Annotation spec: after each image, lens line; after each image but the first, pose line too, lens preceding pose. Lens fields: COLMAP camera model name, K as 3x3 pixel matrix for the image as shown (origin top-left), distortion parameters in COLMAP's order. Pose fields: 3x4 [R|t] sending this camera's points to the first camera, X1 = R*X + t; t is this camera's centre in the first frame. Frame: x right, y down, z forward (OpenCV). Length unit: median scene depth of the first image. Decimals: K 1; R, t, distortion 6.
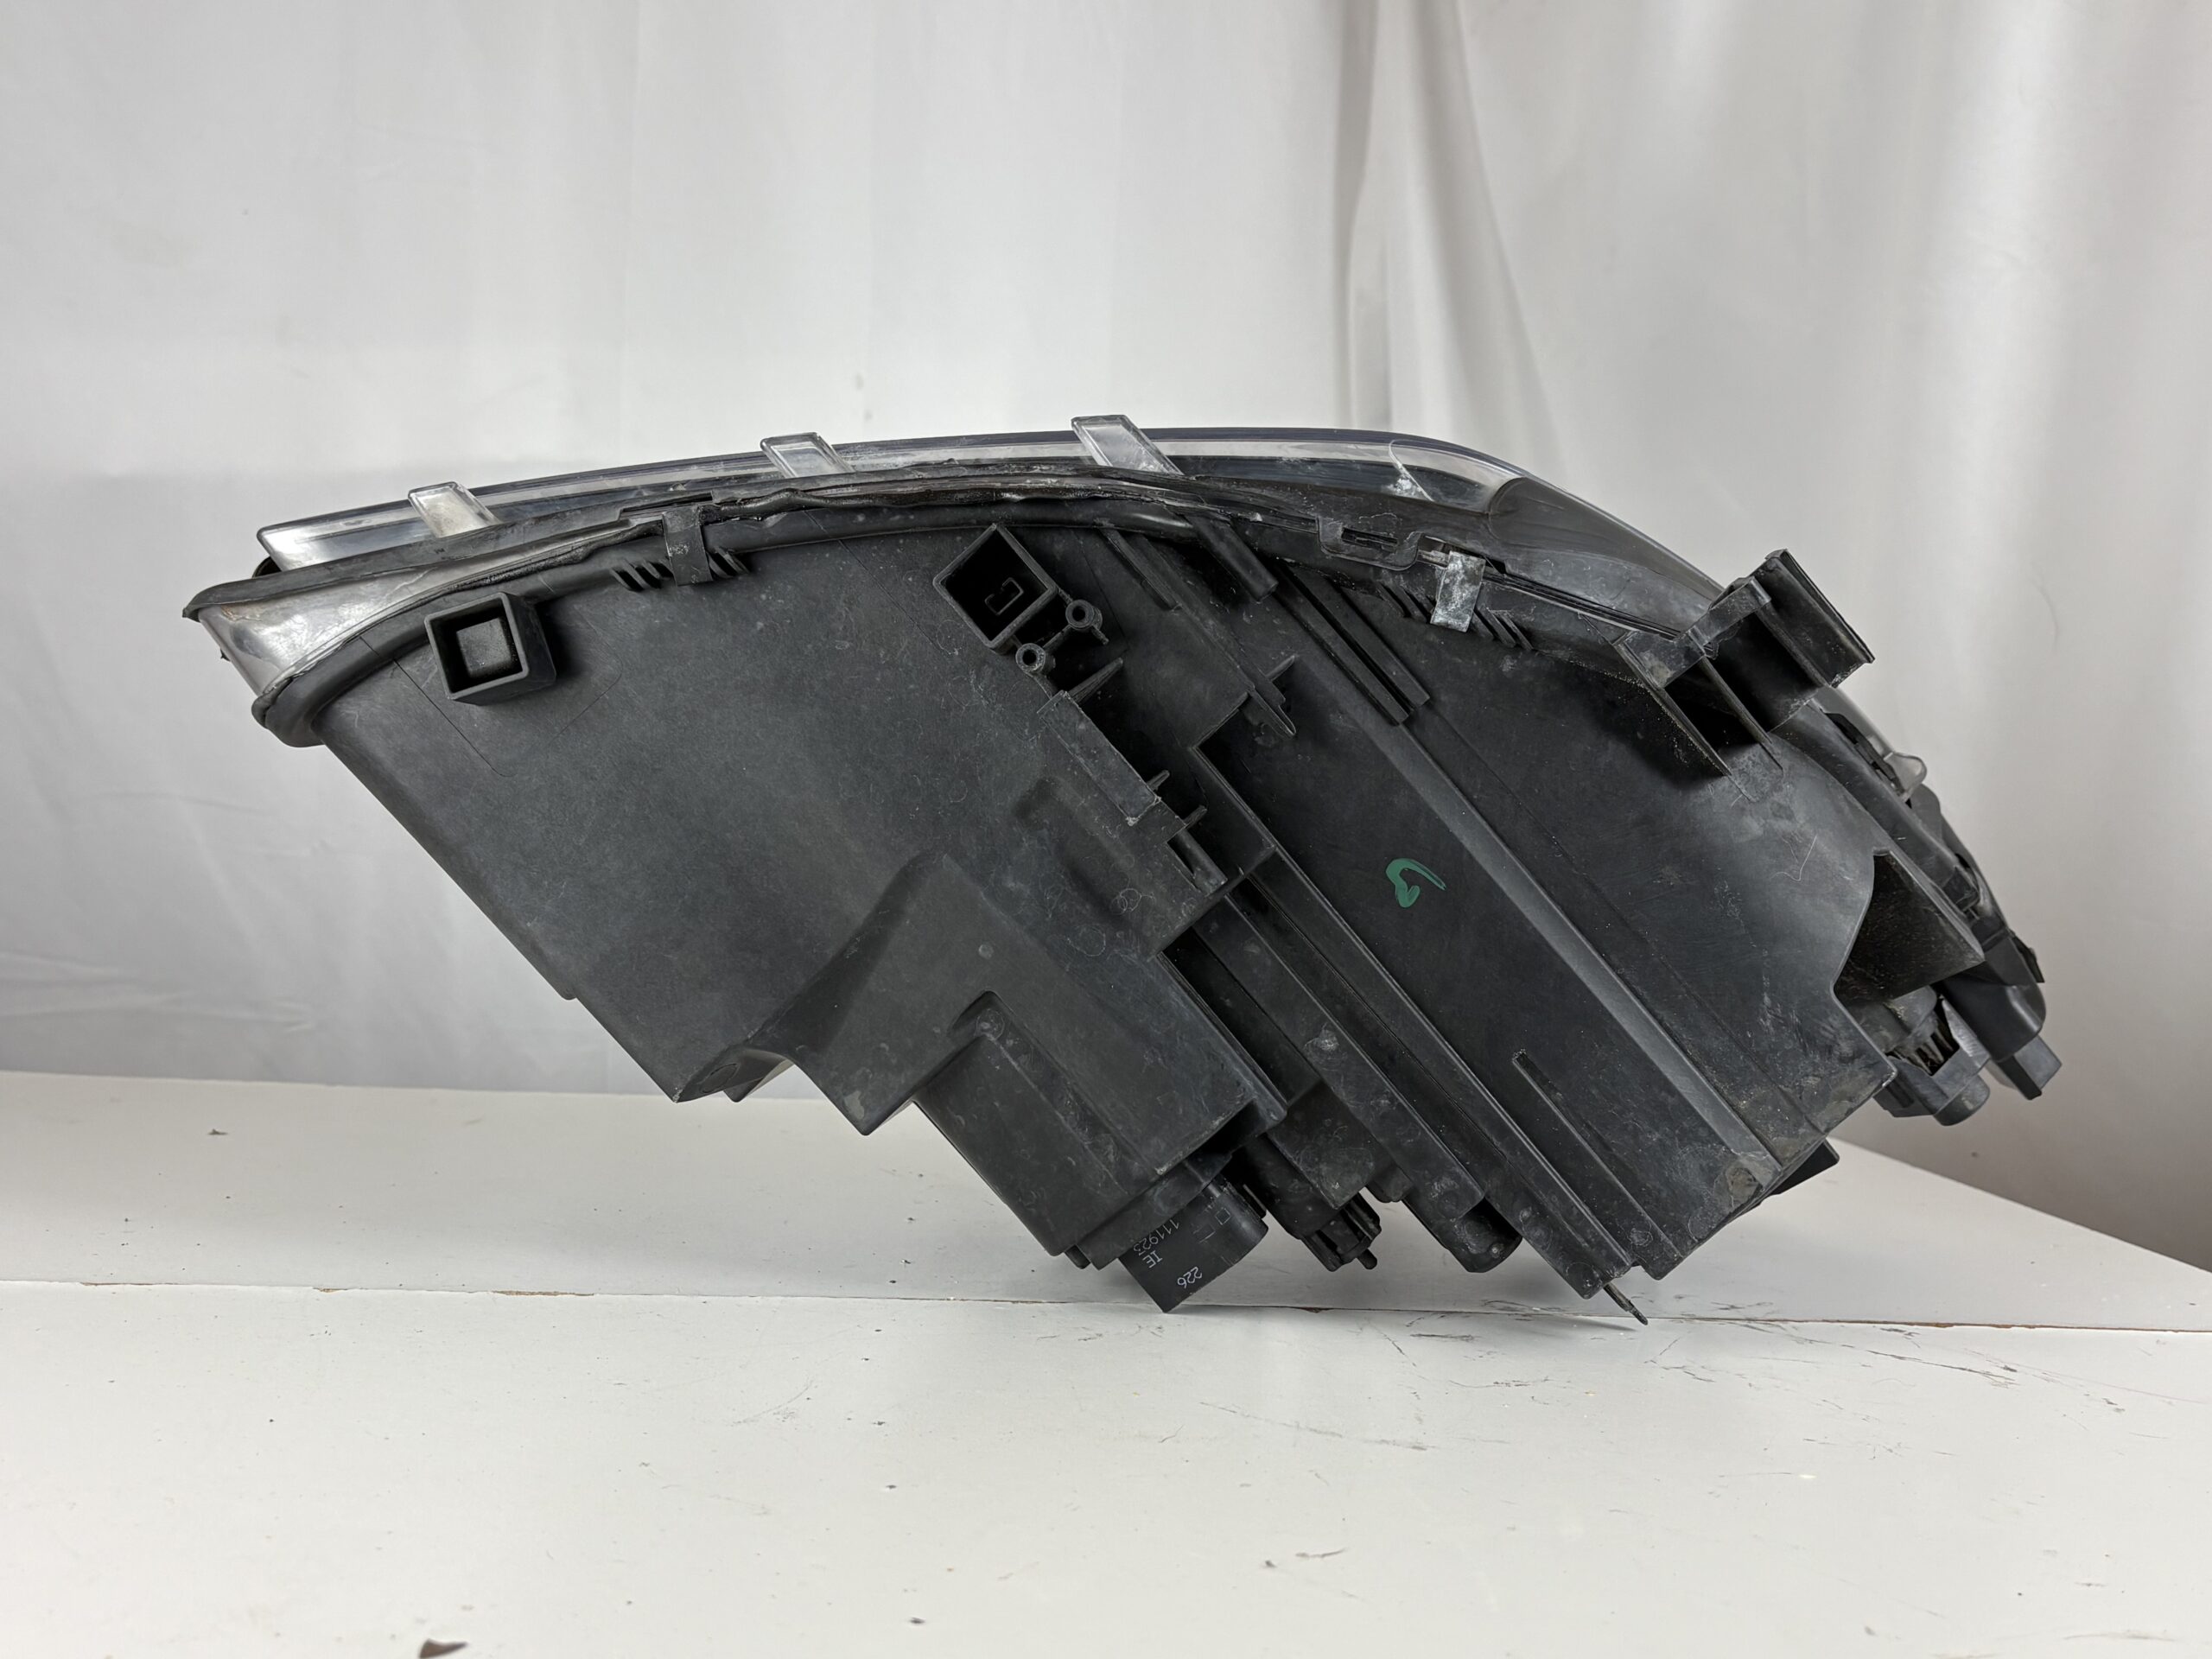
lens RADIAL K [[2174.0, 0, 1106.0], [0, 2174.0, 829.5], [0, 0, 1]] dist [0.083588, -0.363099]
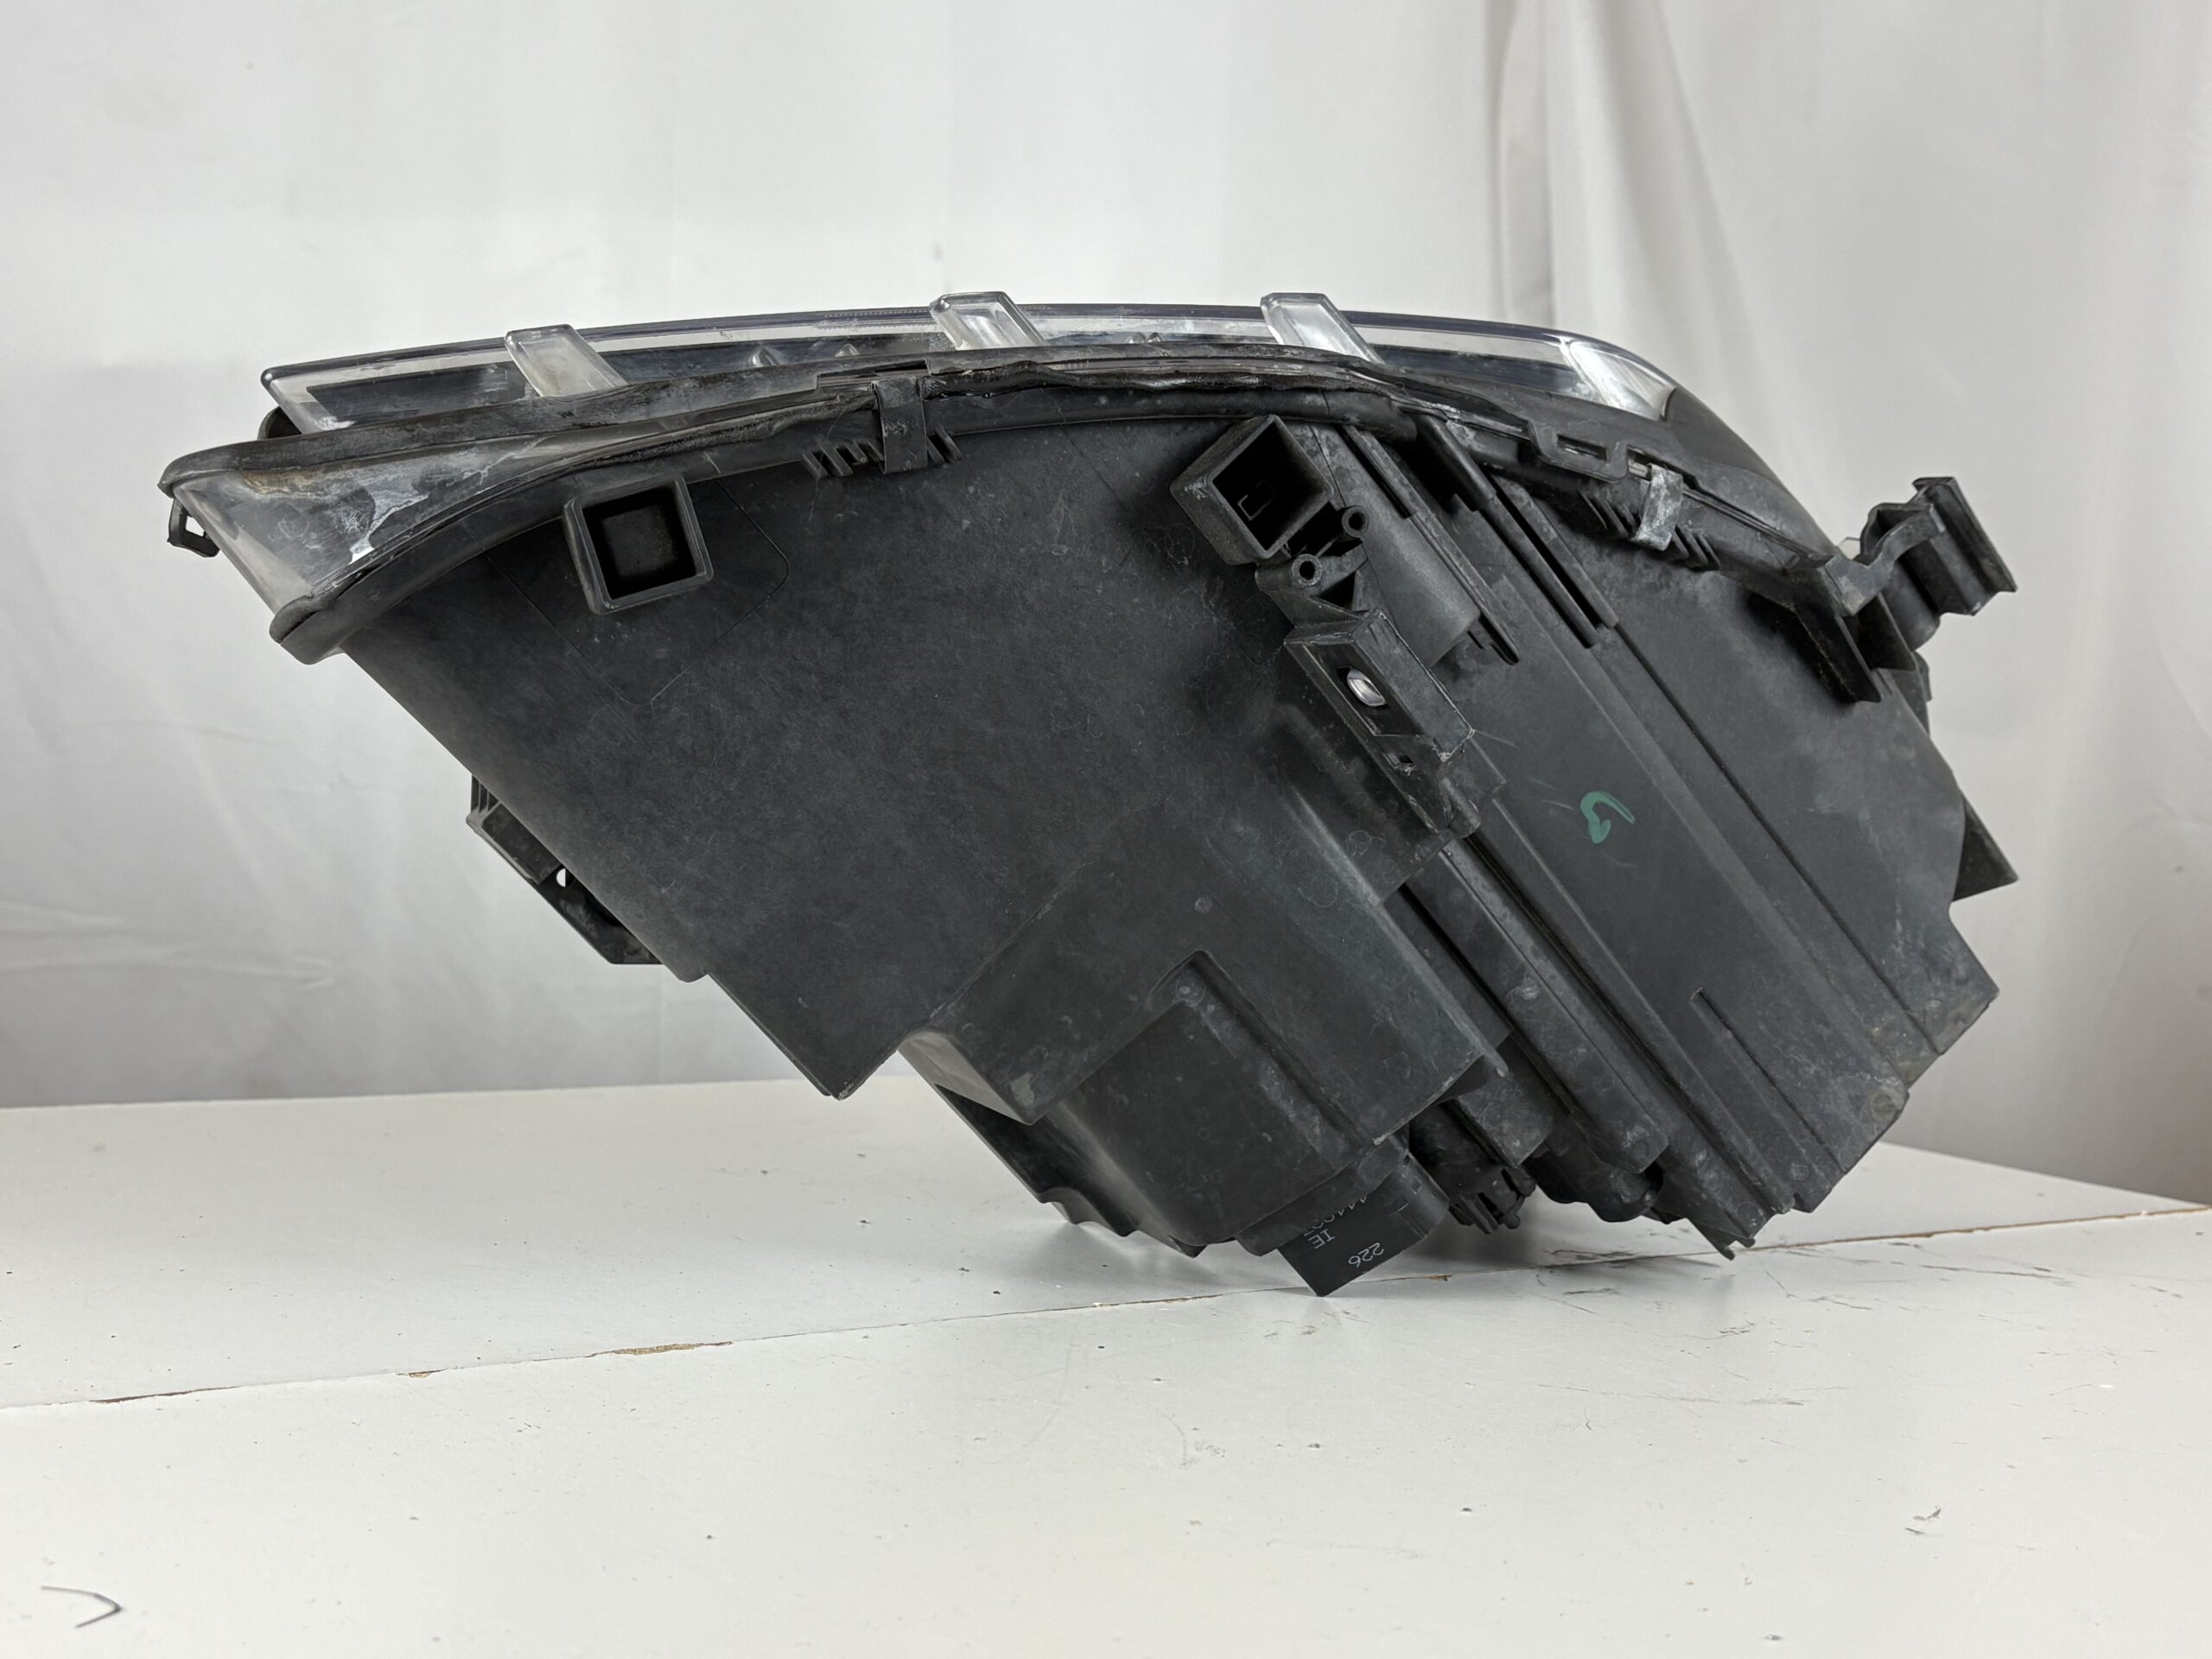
lens RADIAL K [[2482.0, 0, 1106.0], [0, 2482.0, 829.5], [0, 0, 1]] dist [0.078174, -0.512839]
pose [[0.913951, -0.022487, 0.405202, -0.492339], [0.005104, 0.999022, 0.043929, -0.018331], [-0.405793, -0.038081, 0.913171, 0.107658]]
